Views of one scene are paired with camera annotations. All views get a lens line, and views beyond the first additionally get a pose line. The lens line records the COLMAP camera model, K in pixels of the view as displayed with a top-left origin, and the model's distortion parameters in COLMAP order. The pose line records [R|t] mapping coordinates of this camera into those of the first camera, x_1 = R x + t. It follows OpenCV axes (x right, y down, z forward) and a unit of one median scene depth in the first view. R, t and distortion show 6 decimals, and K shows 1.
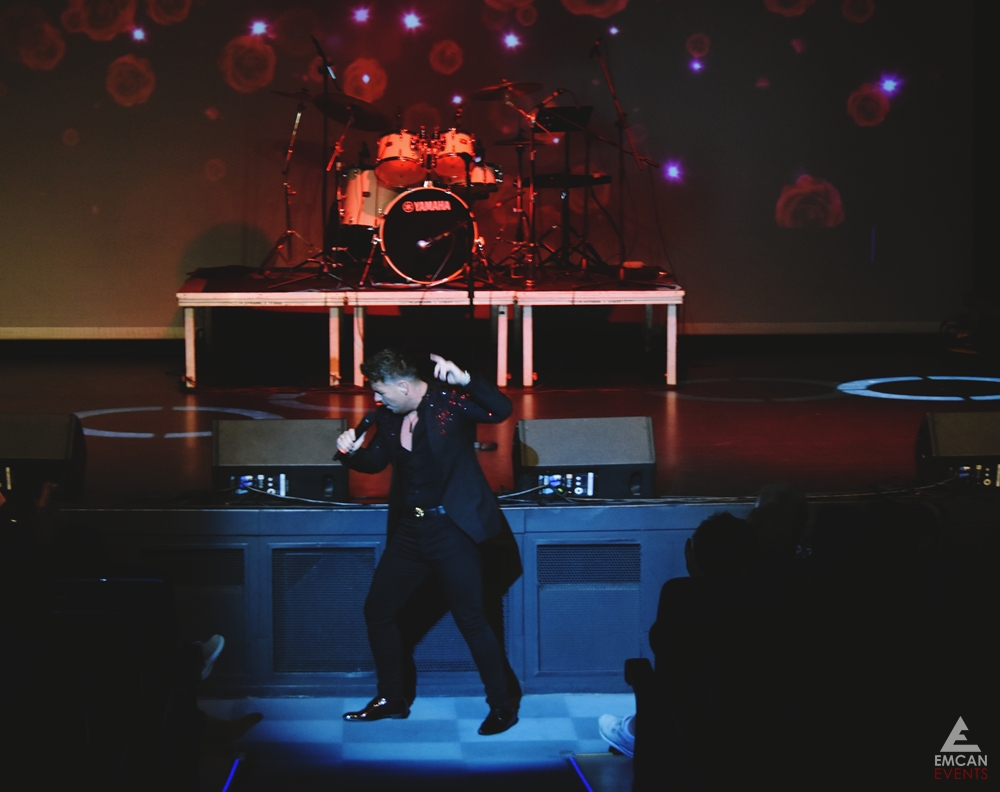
lens RADIAL K [[3574.6, 0, 500.0], [0, 3574.6, 396.0], [0, 0, 1]] dist [0.060949, -0.862479]
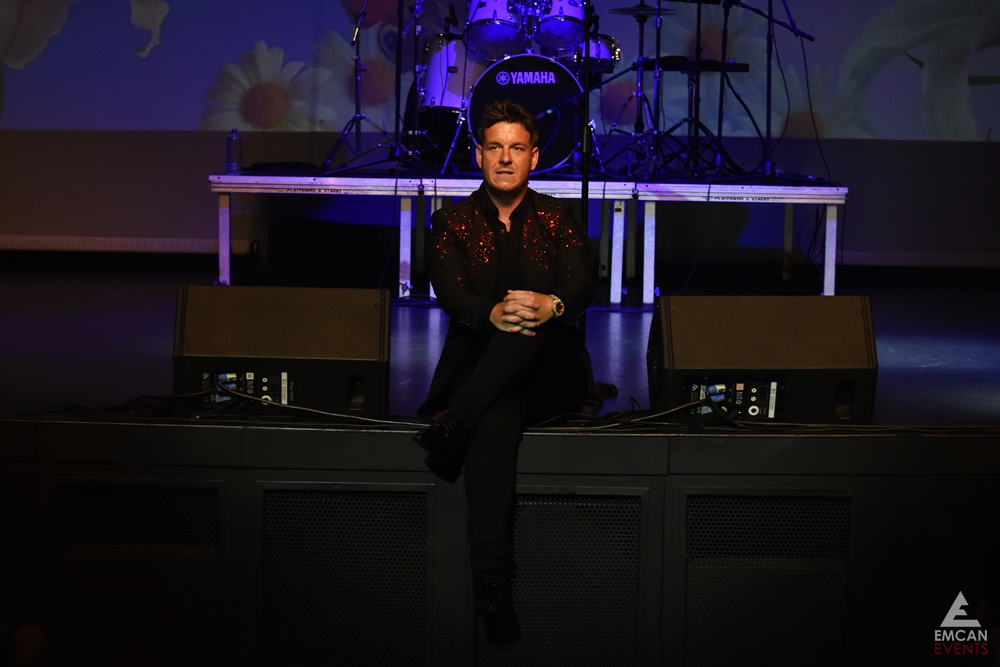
lens RADIAL K [[2489.0, 0, 500.0], [0, 2489.0, 333.5], [0, 0, 1]] dist [-0.135701, -0.527469]
pose [[0.999223, 0.022314, -0.032482, -0.007052], [-0.023382, 0.999186, -0.032876, 0.022862], [0.031722, 0.033610, 0.998931, 0.450499]]
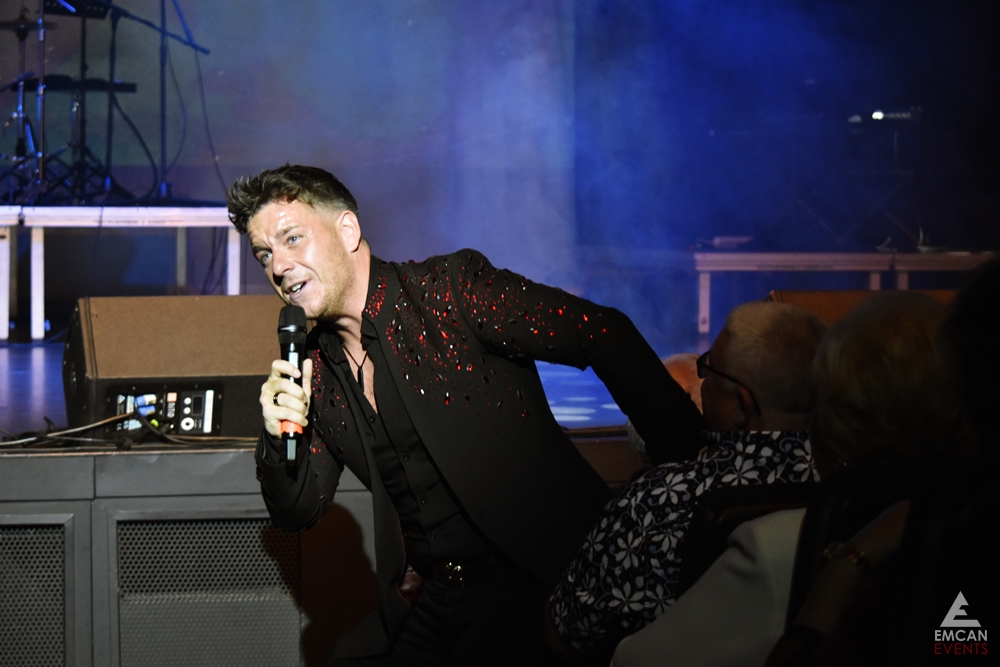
lens RADIAL K [[2489.0, 0, 500.0], [0, 2489.0, 333.5], [0, 0, 1]] dist [-0.135701, -0.527469]
pose [[0.974077, -0.001928, 0.226207, -0.014695], [0.017289, 0.997674, -0.065943, 0.031299], [-0.225554, 0.068144, 0.971845, 0.490750]]
